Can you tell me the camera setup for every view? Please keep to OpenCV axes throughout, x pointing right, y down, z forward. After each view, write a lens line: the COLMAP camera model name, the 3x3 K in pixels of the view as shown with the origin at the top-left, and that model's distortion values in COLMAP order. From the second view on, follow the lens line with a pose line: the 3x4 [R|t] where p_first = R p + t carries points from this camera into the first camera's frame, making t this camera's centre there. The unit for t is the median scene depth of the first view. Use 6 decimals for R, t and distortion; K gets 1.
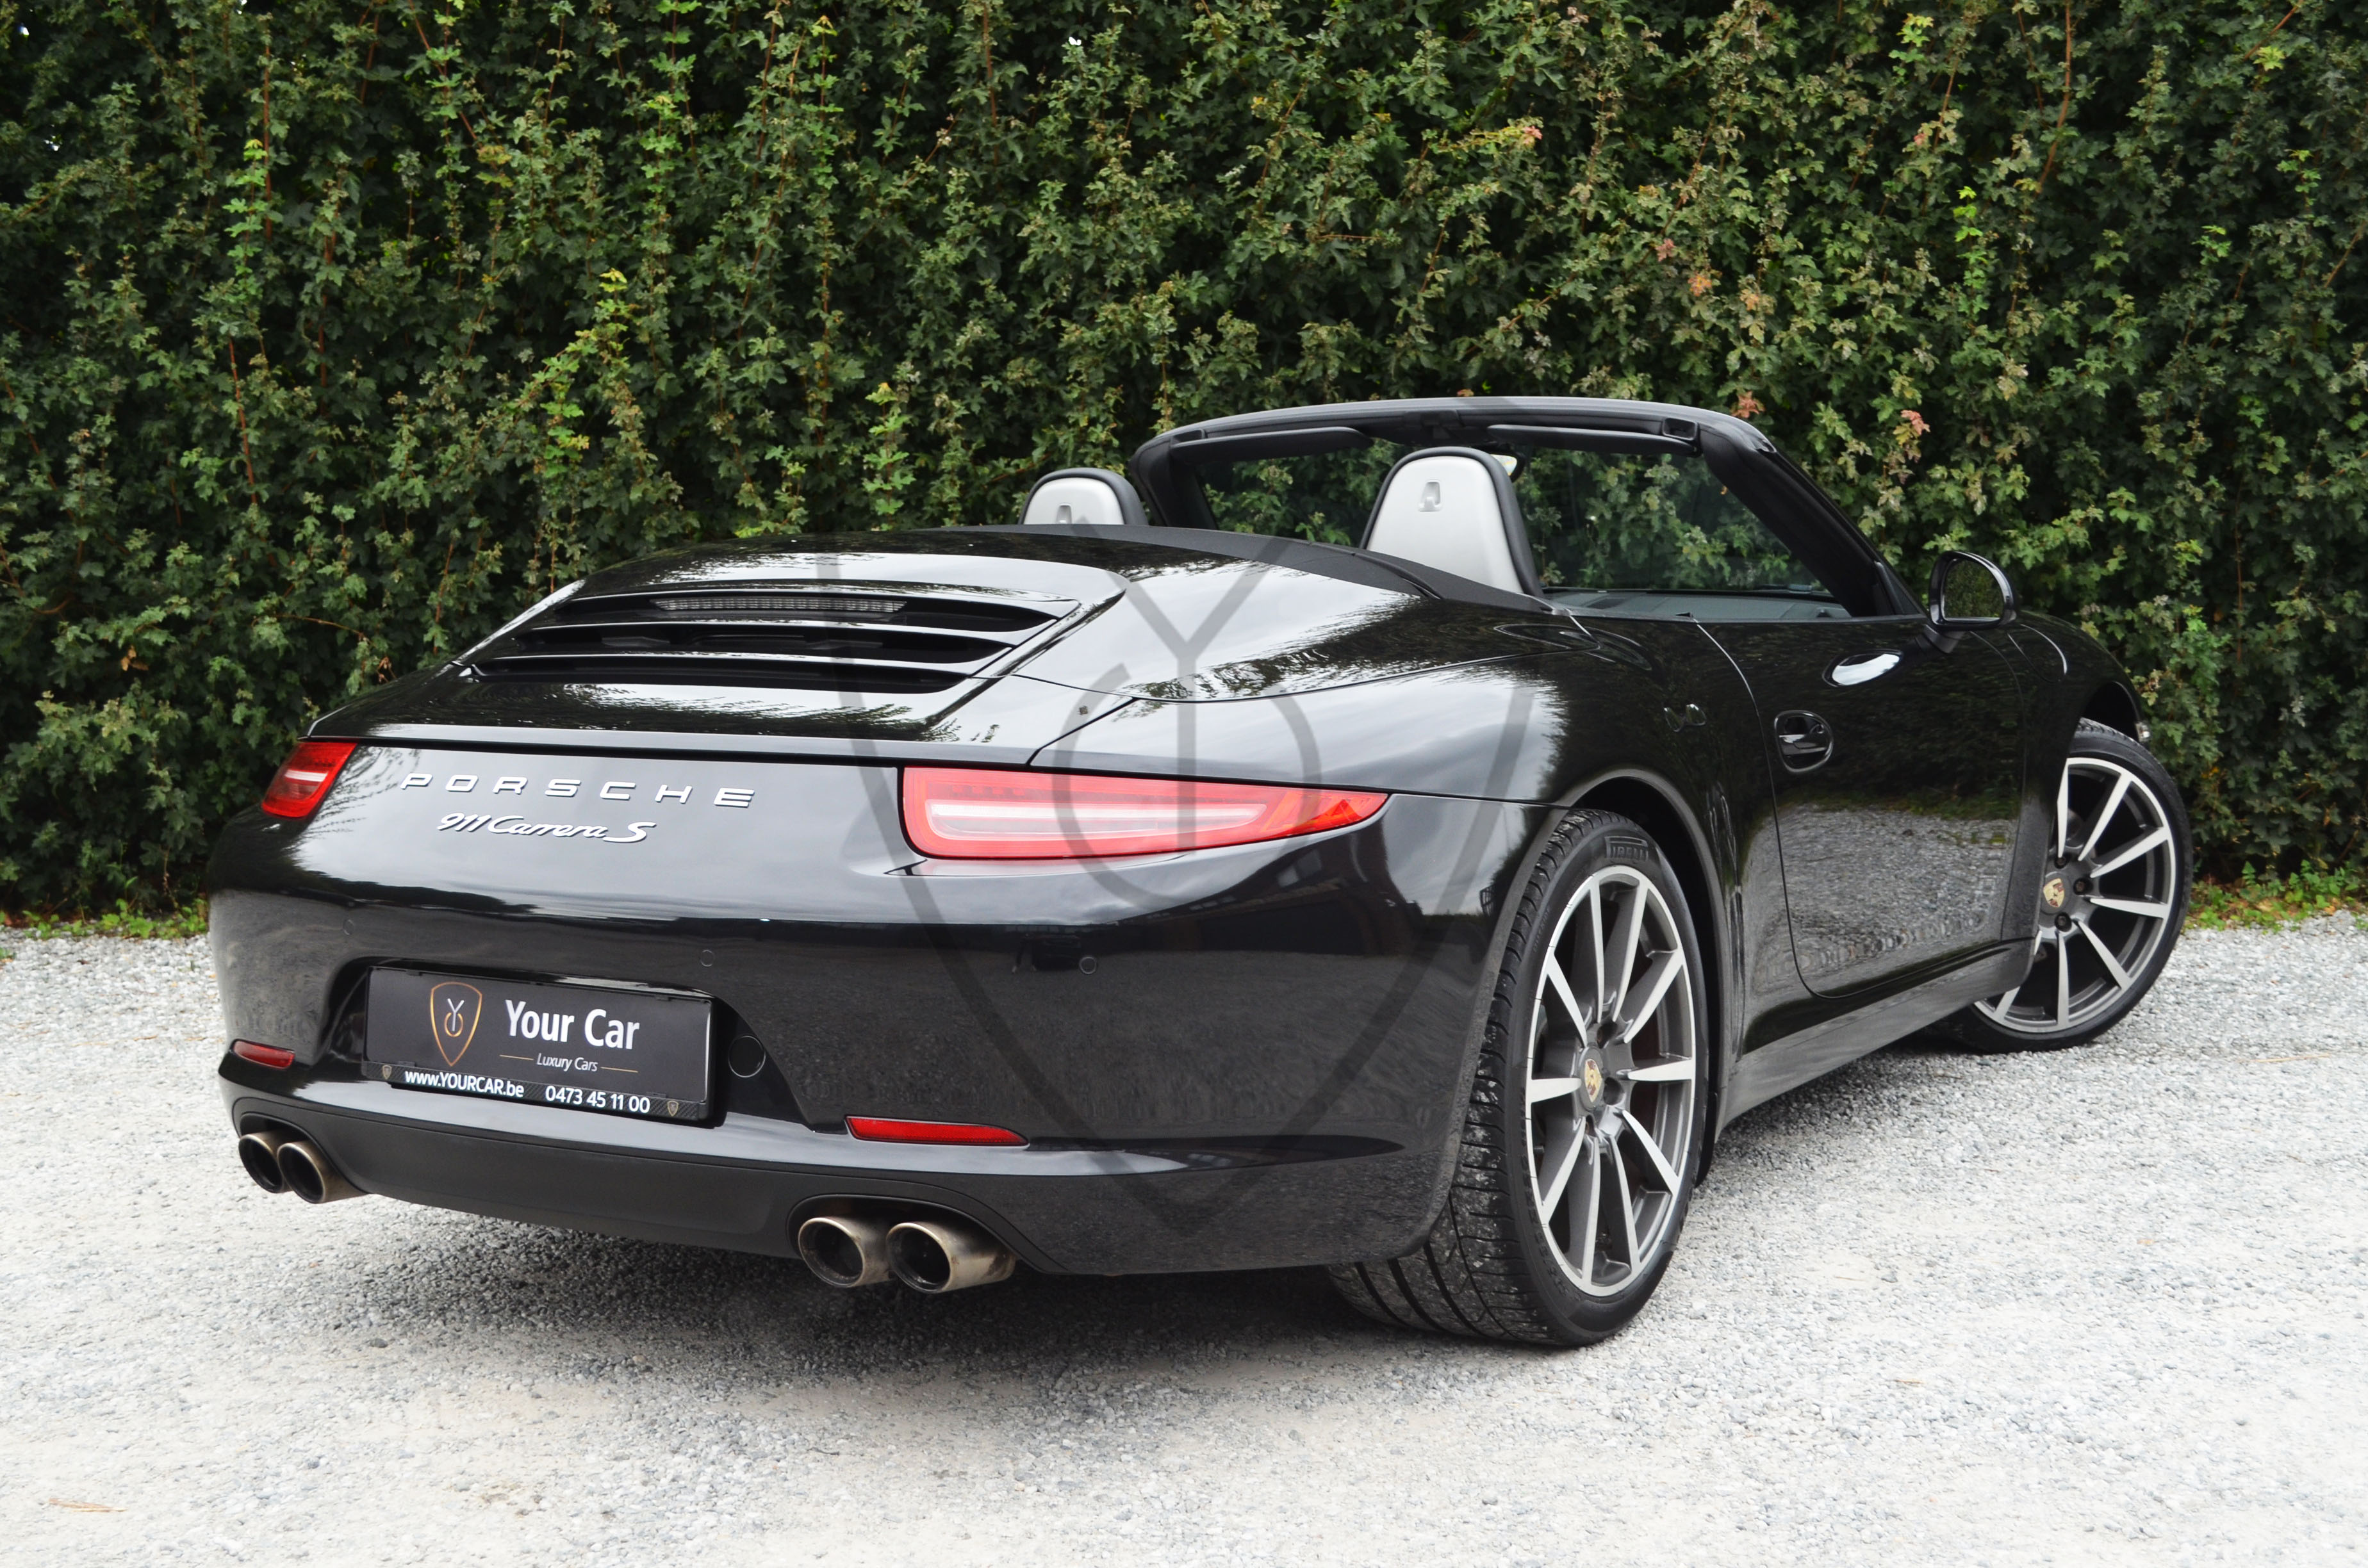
lens RADIAL K [[3103.1, 0, 1176.8], [0, 3103.1, 790.6], [0, 0, 1]] dist [-0.027400, -0.006199]
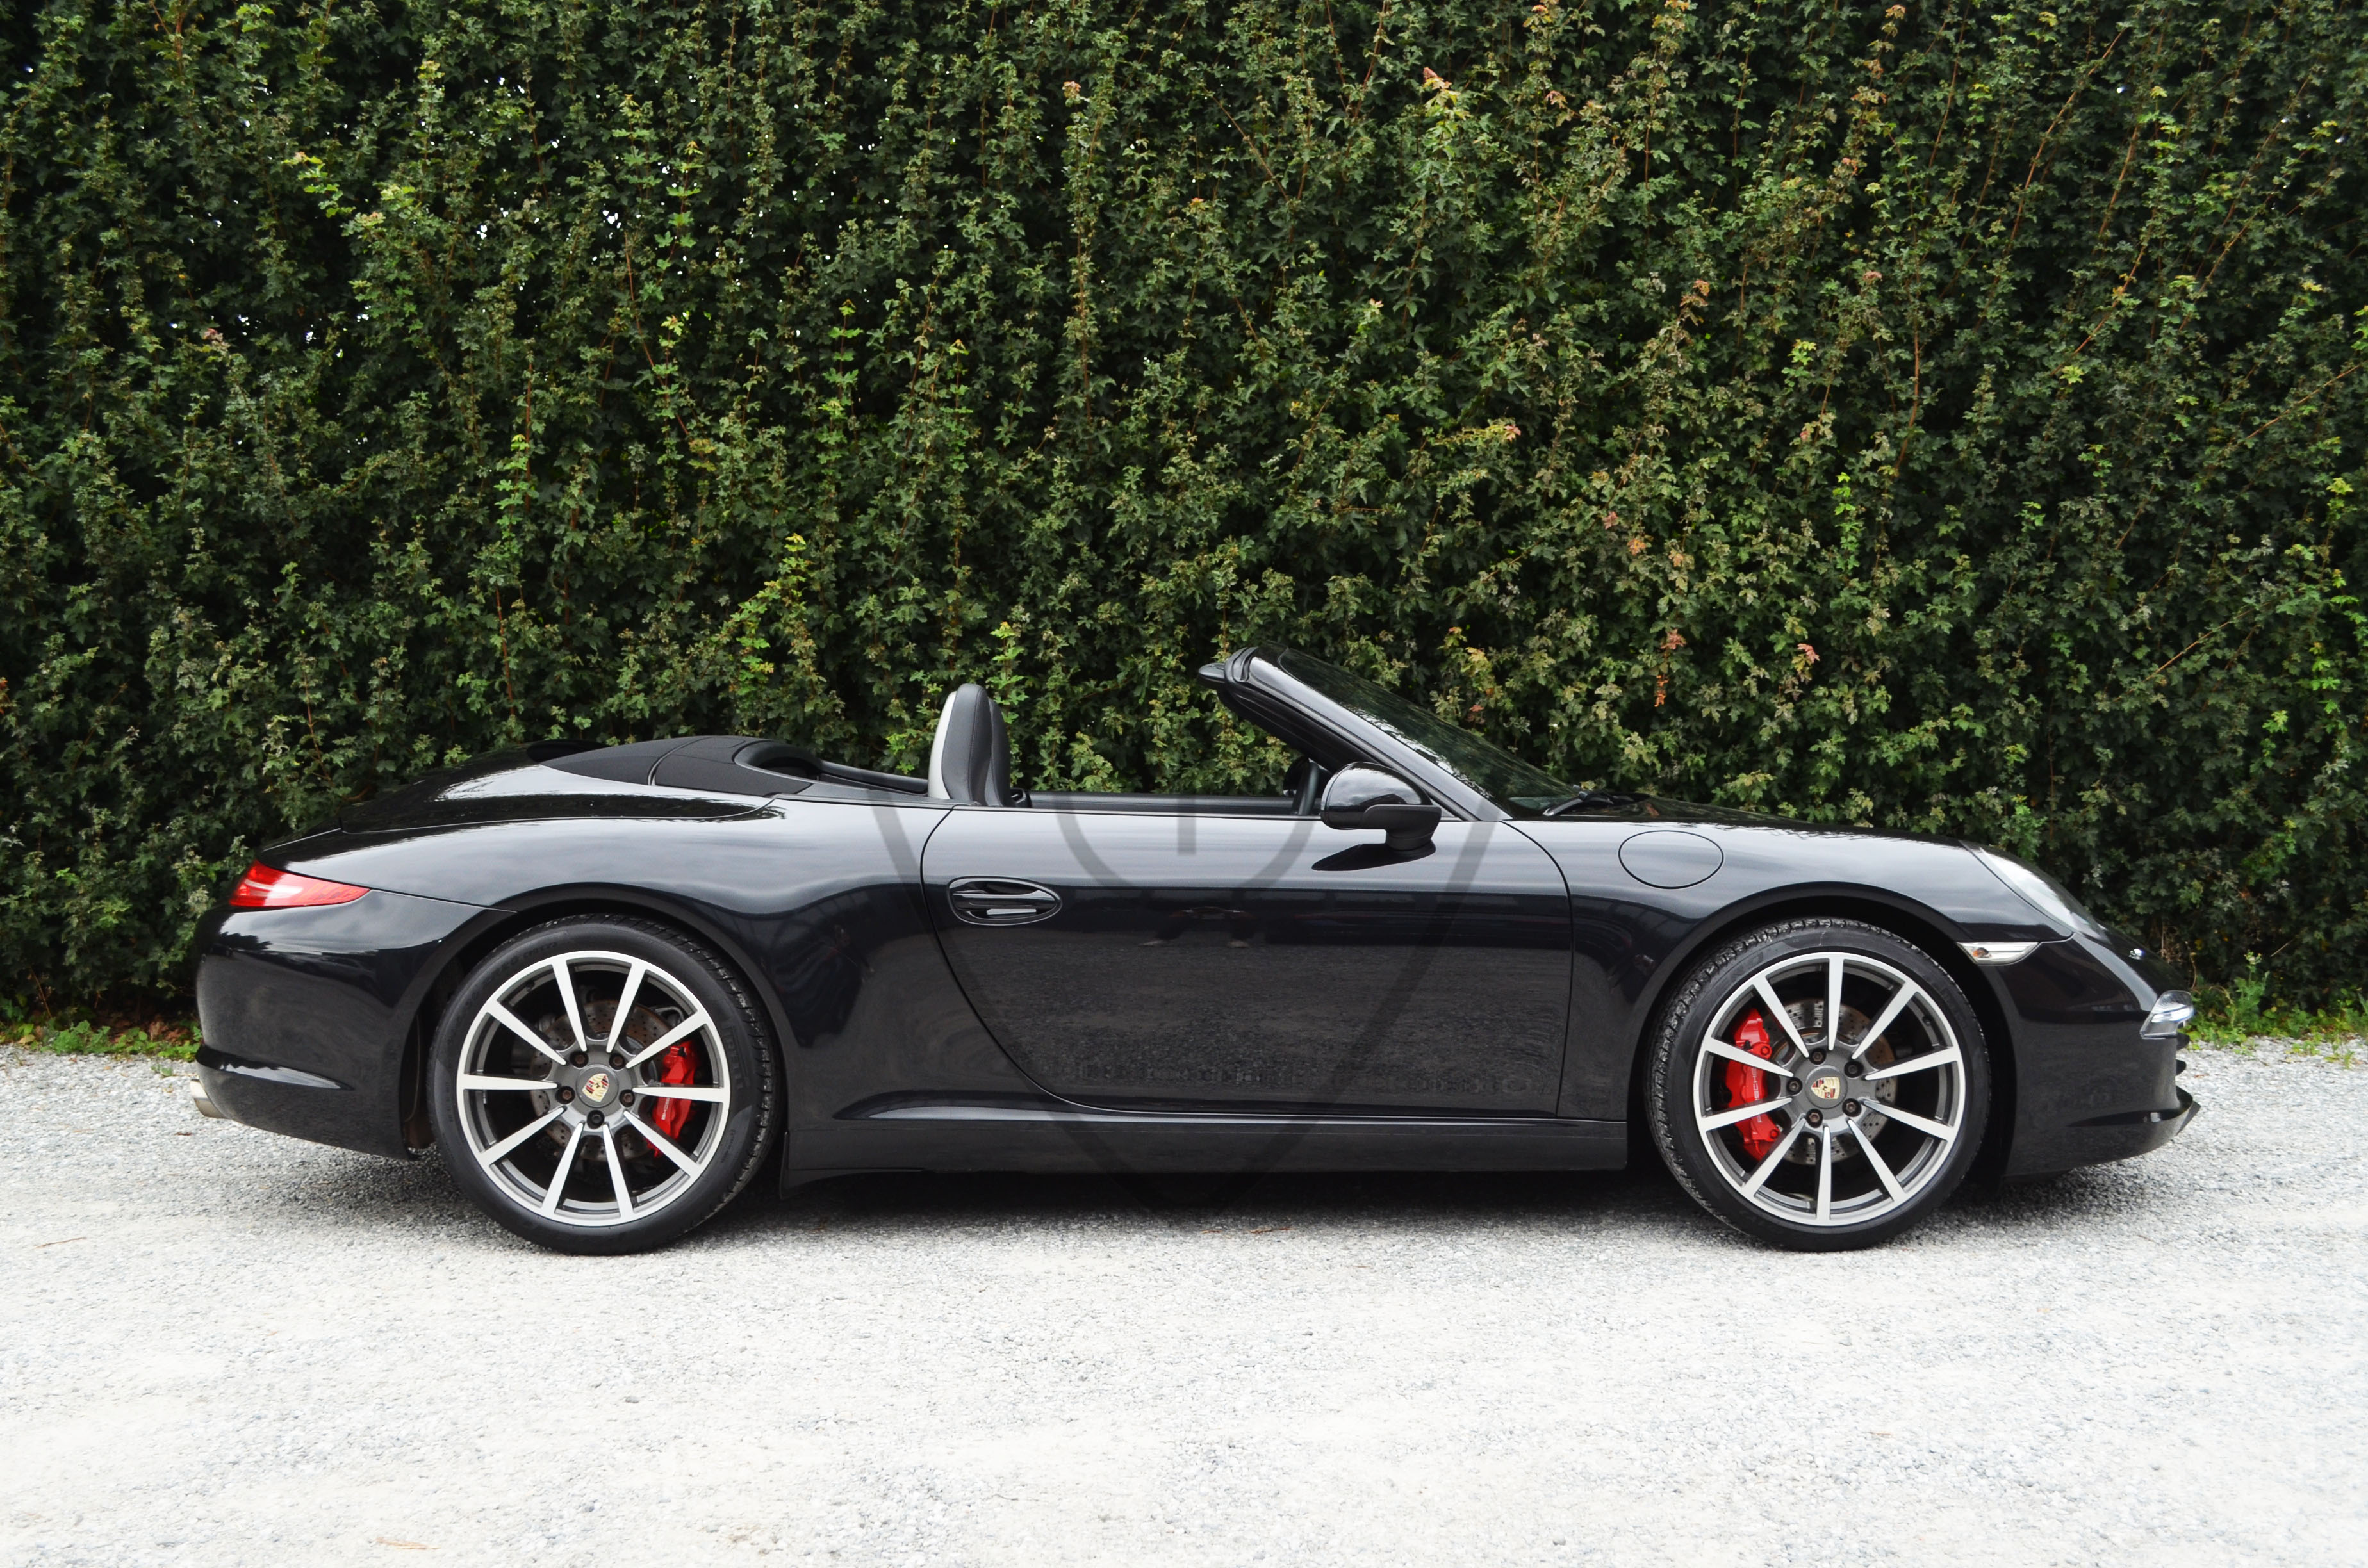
lens RADIAL K [[2354.9, 0, 1174.8], [0, 2354.9, 790.0], [0, 0, 1]] dist [-0.064185, 0.011680]
pose [[0.999999, 0.000654, -0.001161, -0.021840], [-0.000720, 0.998311, -0.058096, -0.005287], [0.001121, 0.058096, 0.998310, 0.030310]]
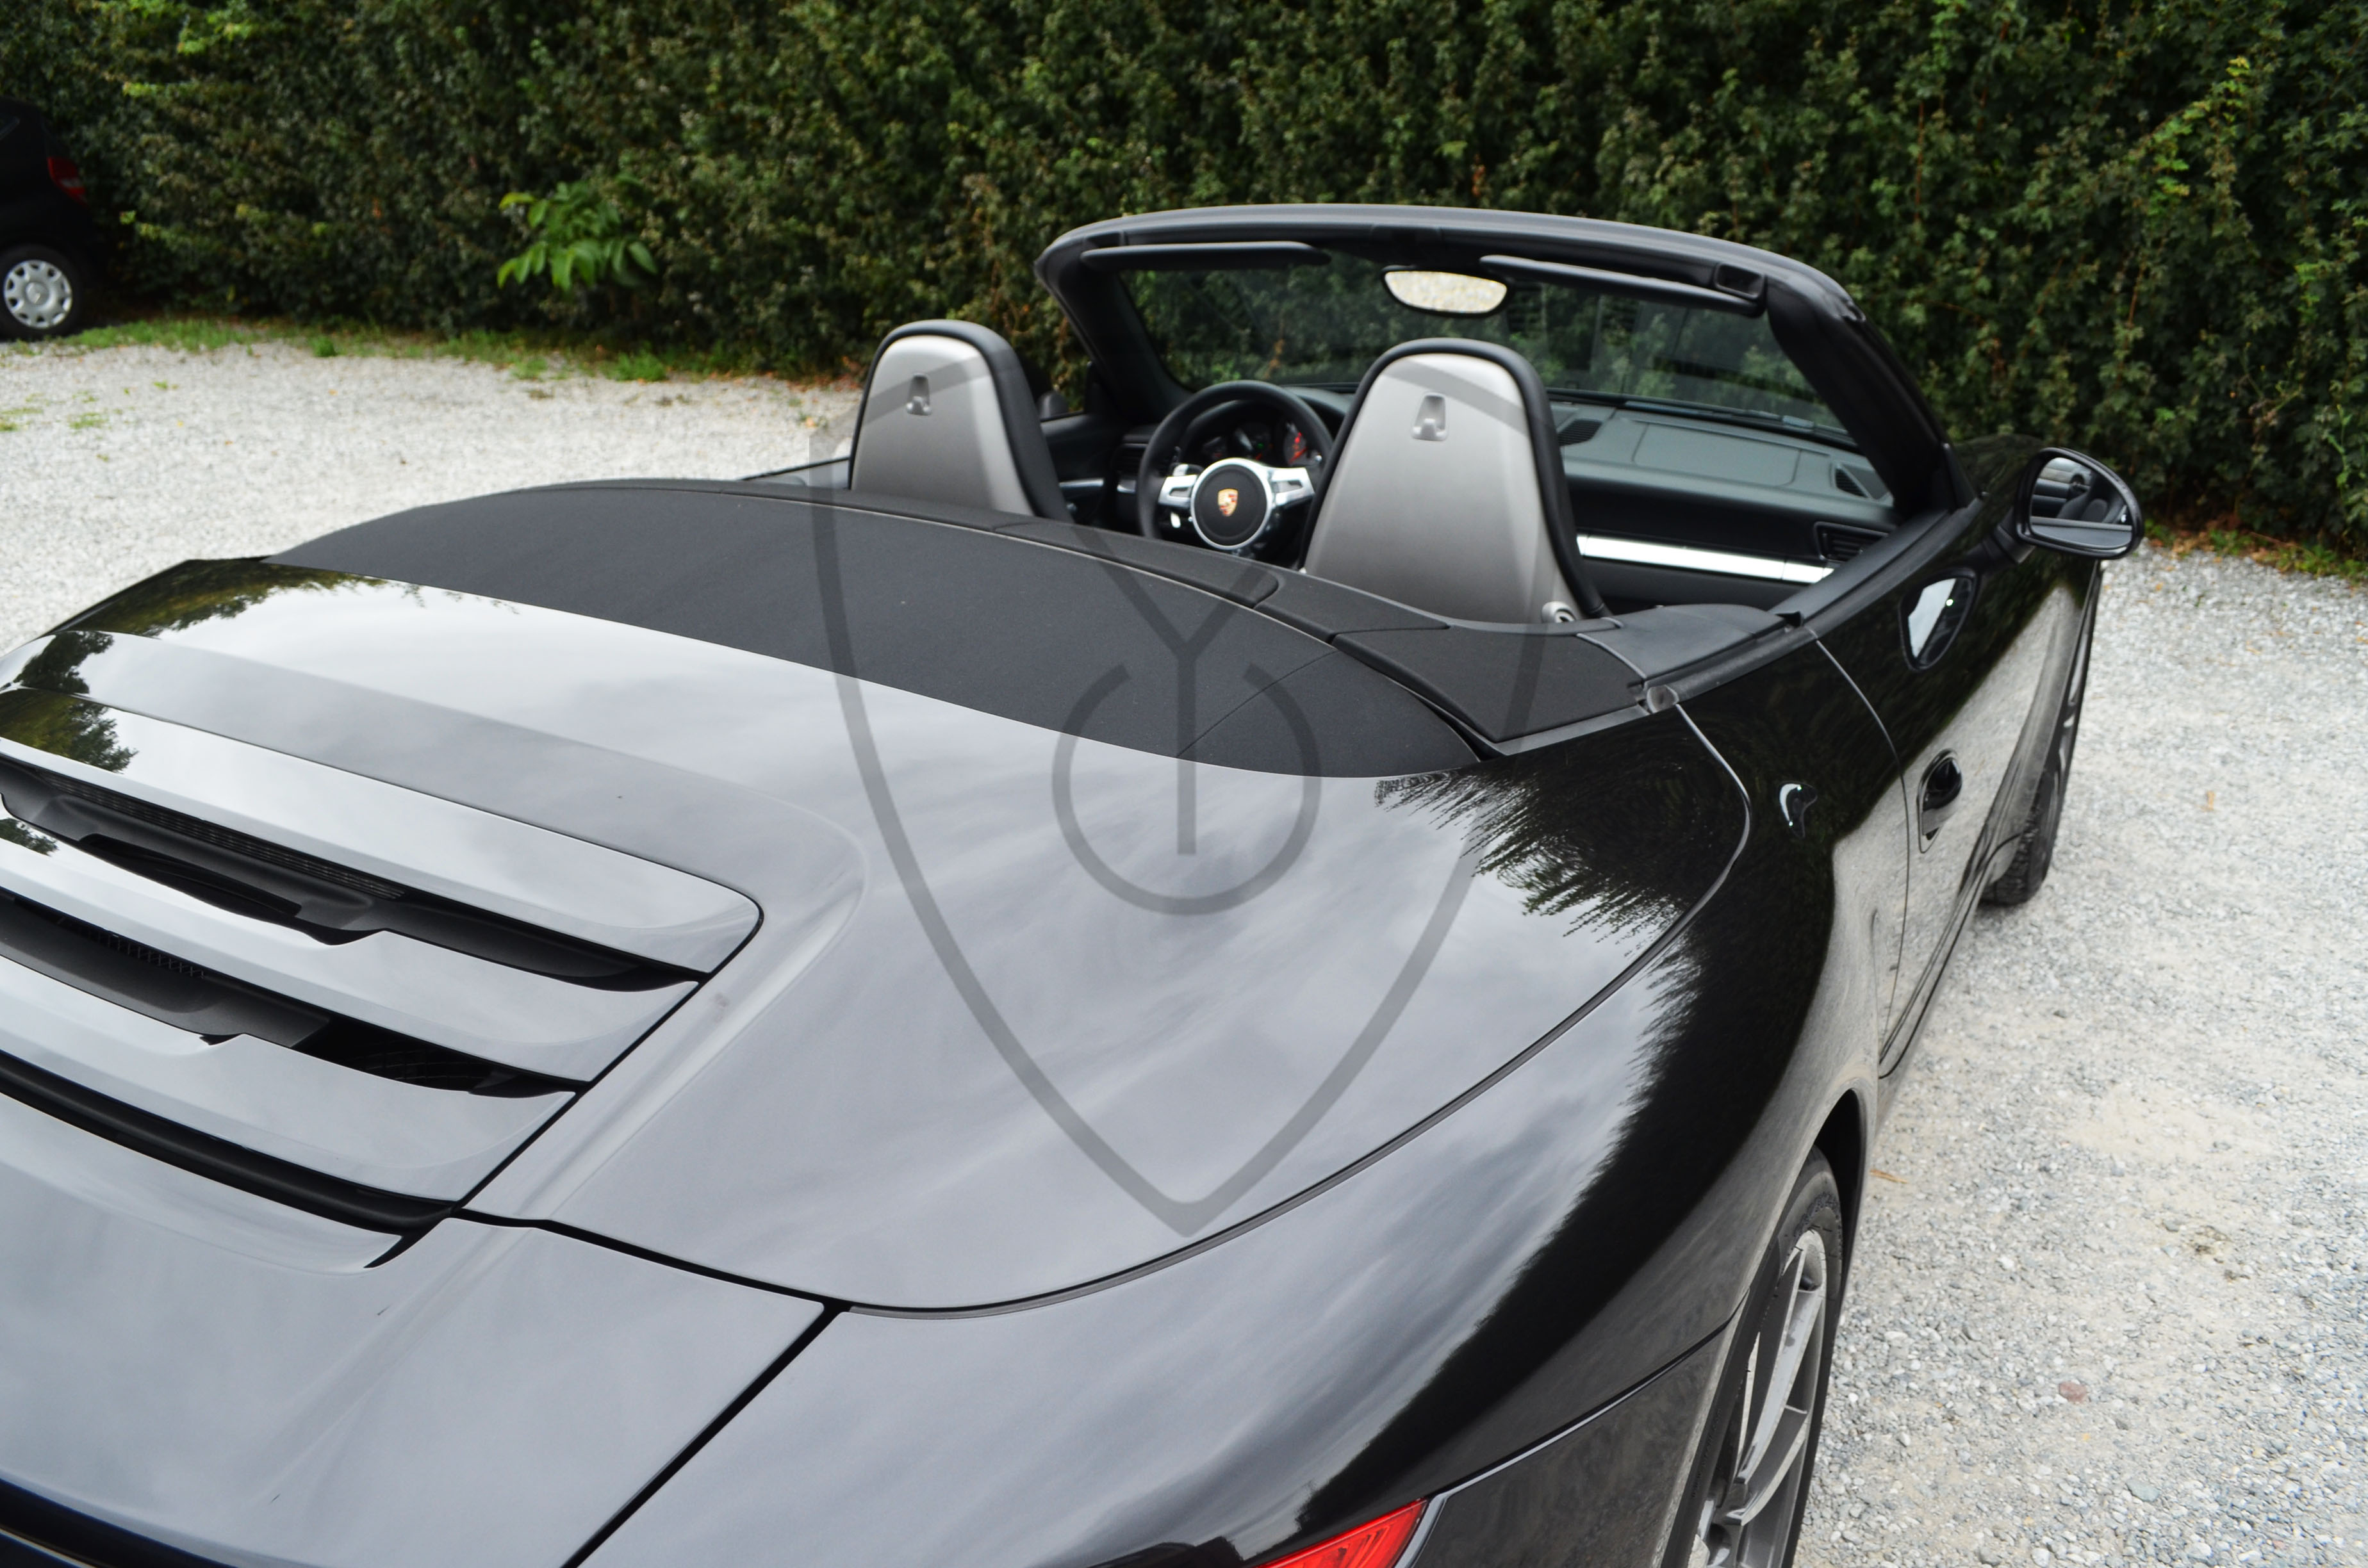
lens RADIAL K [[1856.2, 0, 1172.8], [0, 1856.2, 782.9], [0, 0, 1]] dist [-0.083098, 0.013277]
pose [[0.831589, 0.199660, -0.518262, -0.102497], [-0.057765, 0.959179, 0.276836, -0.056535], [0.552379, -0.200277, 0.809176, 0.102528]]
